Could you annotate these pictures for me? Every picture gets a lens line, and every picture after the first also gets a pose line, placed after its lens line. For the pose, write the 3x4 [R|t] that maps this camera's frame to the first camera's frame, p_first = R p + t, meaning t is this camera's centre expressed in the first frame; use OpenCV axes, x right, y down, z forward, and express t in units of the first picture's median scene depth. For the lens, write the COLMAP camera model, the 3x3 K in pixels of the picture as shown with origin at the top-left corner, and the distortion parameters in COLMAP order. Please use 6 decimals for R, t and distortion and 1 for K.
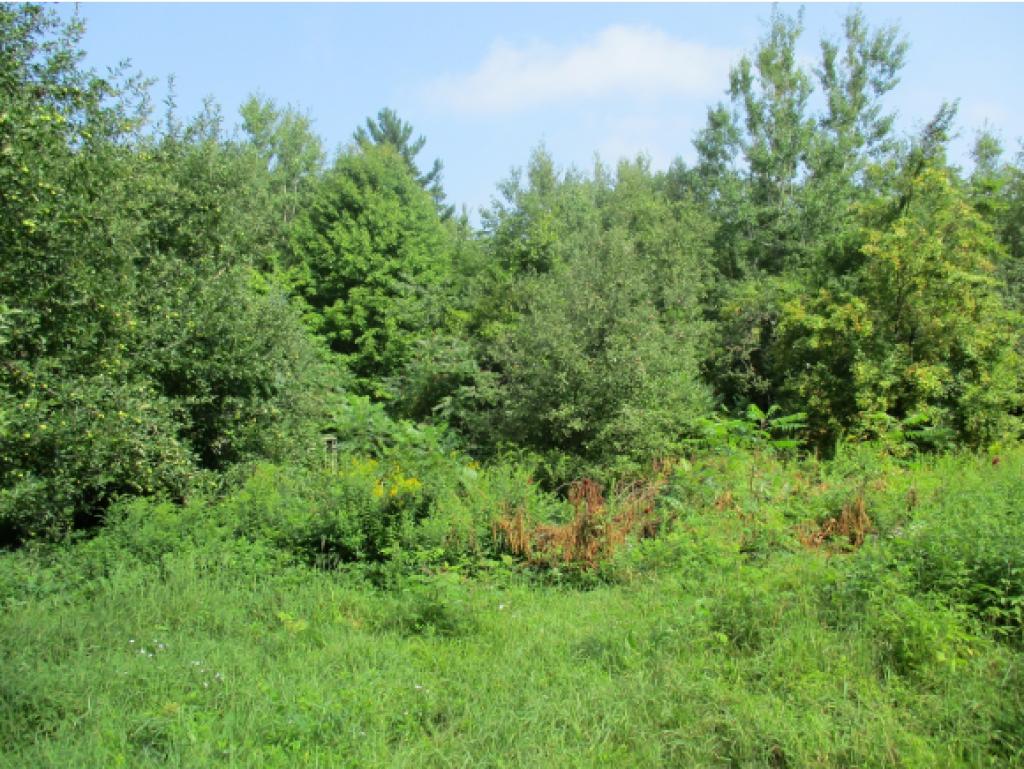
lens RADIAL K [[832.8, 0, 507.2], [0, 832.8, 391.8], [0, 0, 1]] dist [-0.026359, -0.013769]
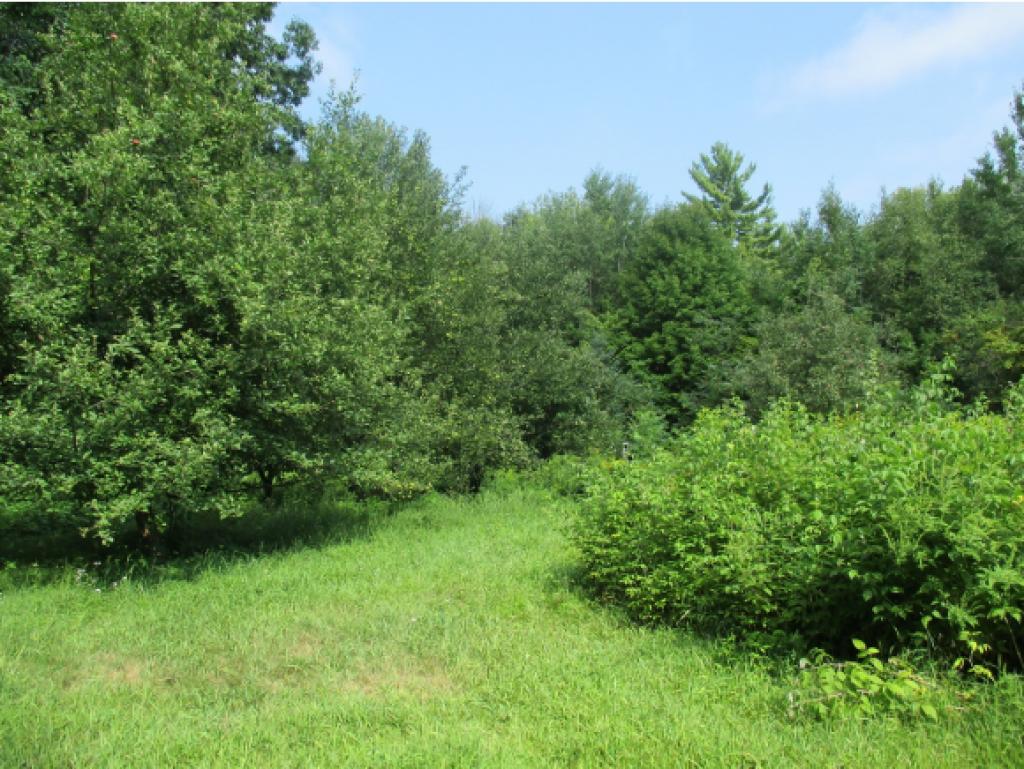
lens RADIAL K [[832.8, 0, 511.6], [0, 832.8, 384.1], [0, 0, 1]] dist [-0.026359, -0.013769]
pose [[0.906228, -0.021139, -0.422260, 0.135505], [0.016436, 0.999756, -0.014776, -0.015031], [0.422469, 0.006450, 0.906354, -0.252052]]
